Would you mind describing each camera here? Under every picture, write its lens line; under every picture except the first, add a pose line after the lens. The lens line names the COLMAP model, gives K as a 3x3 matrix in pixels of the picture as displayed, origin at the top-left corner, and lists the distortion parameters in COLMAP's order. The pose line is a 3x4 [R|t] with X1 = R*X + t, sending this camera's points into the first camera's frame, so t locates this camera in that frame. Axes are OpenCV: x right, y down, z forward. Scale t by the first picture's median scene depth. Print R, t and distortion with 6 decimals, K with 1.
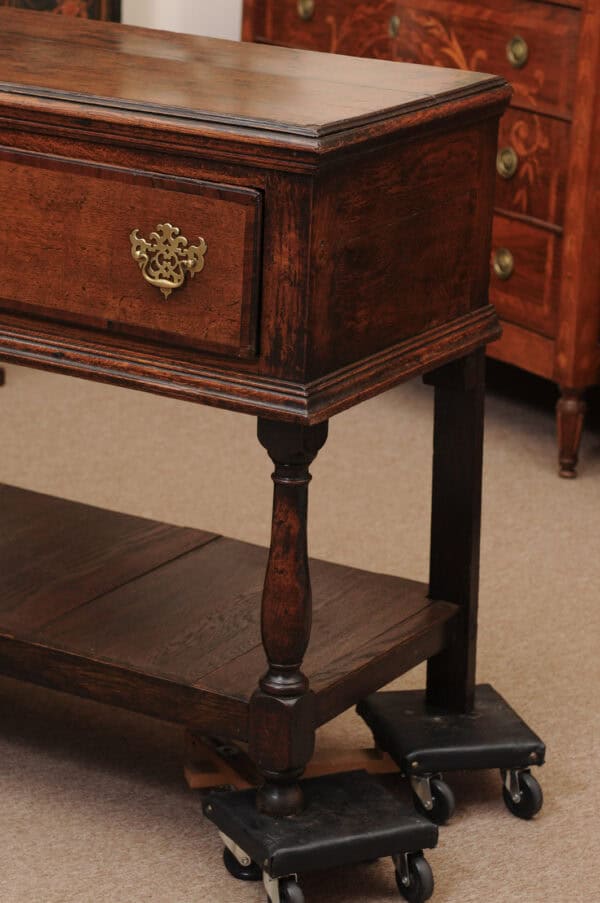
lens RADIAL K [[2608.7, 0, 338.3], [0, 2608.7, 449.5], [0, 0, 1]] dist [0.126917, 0.000000]
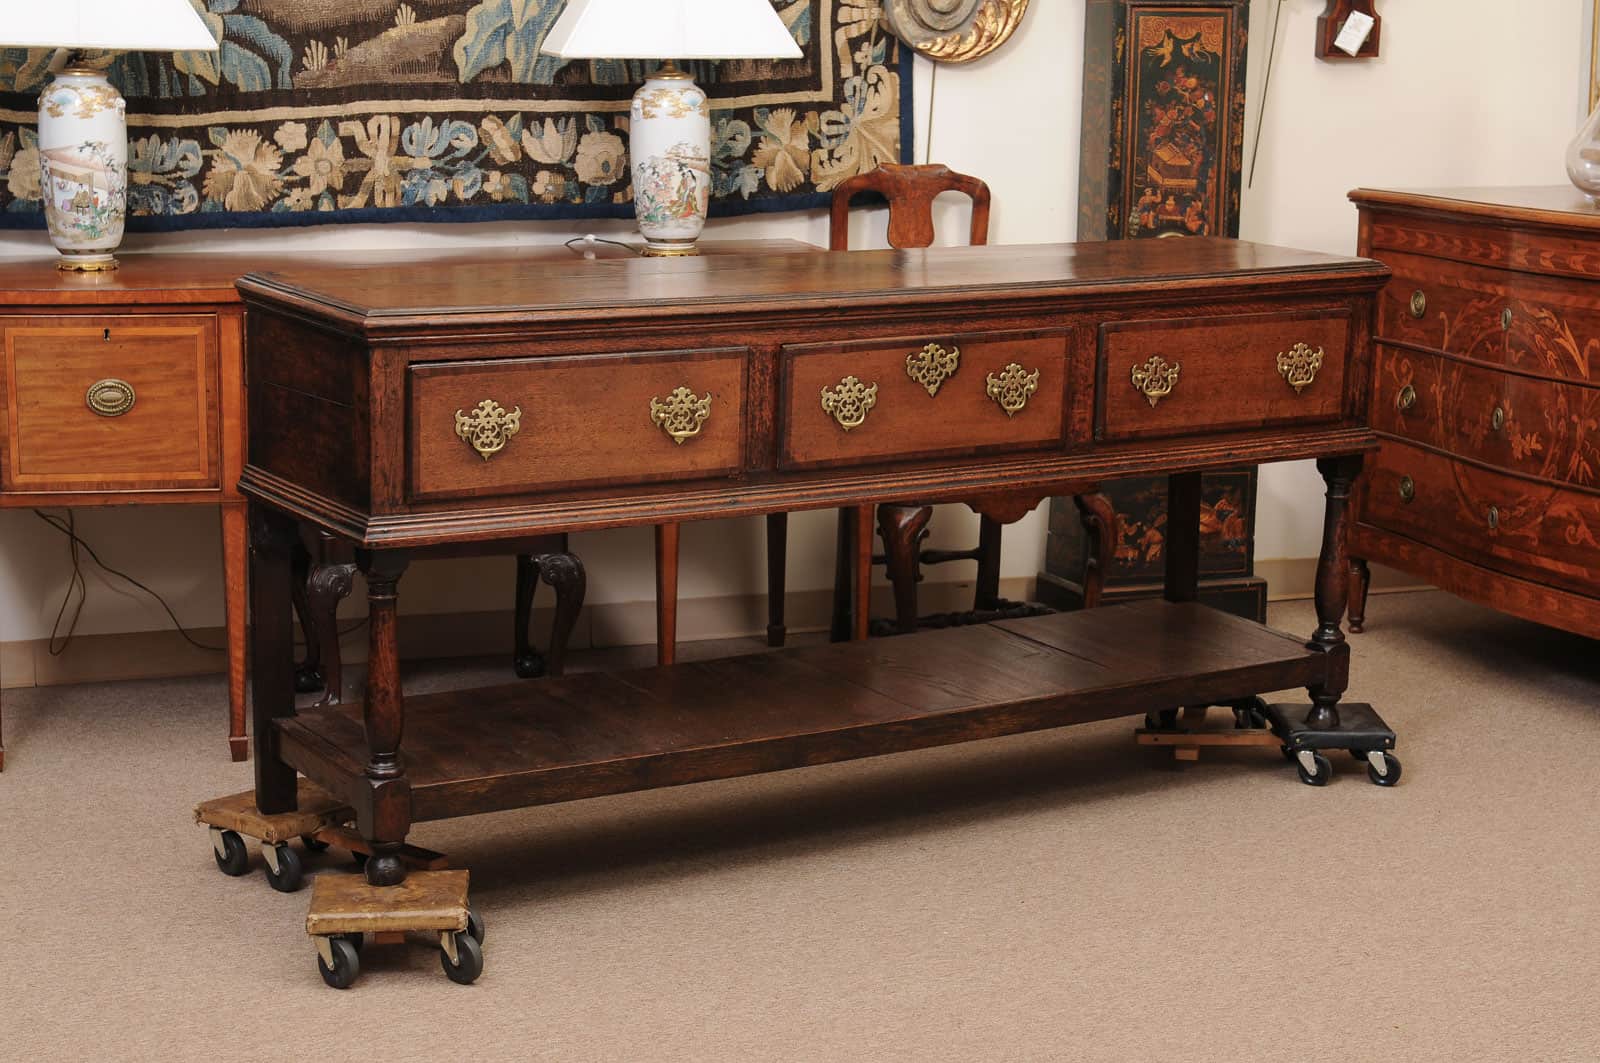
lens RADIAL K [[3007.1, 0, 801.0], [0, 3007.1, 535.9], [0, 0, 1]] dist [0.081437, 0.000000]
pose [[0.975719, 0.003517, -0.218996, 0.015044], [-0.028701, 0.993302, -0.111923, 0.081526], [0.217136, 0.115491, 0.969285, -0.248537]]
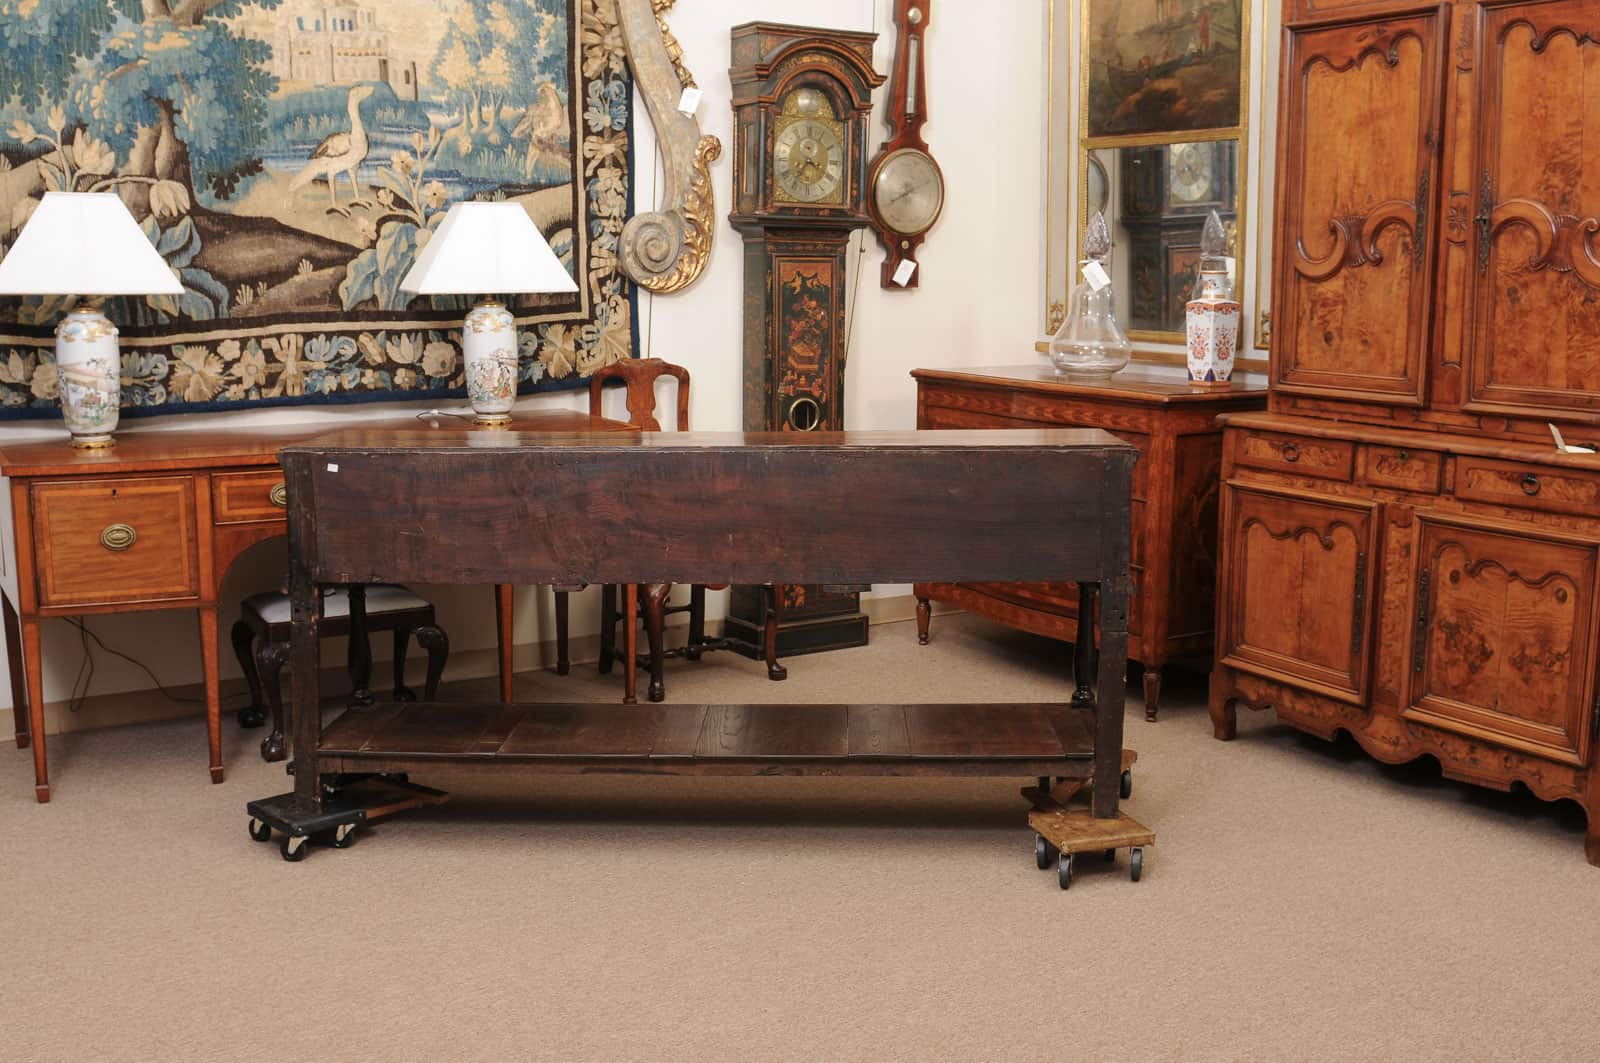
lens RADIAL K [[1685.7, 0, 794.6], [0, 1685.7, 528.9], [0, 0, 1]] dist [-0.056419, 0.000000]
pose [[0.999242, -0.038345, -0.006785, -0.154608], [0.037239, 0.991908, -0.121371, 0.013415], [0.011385, 0.121026, 0.992584, -0.054664]]
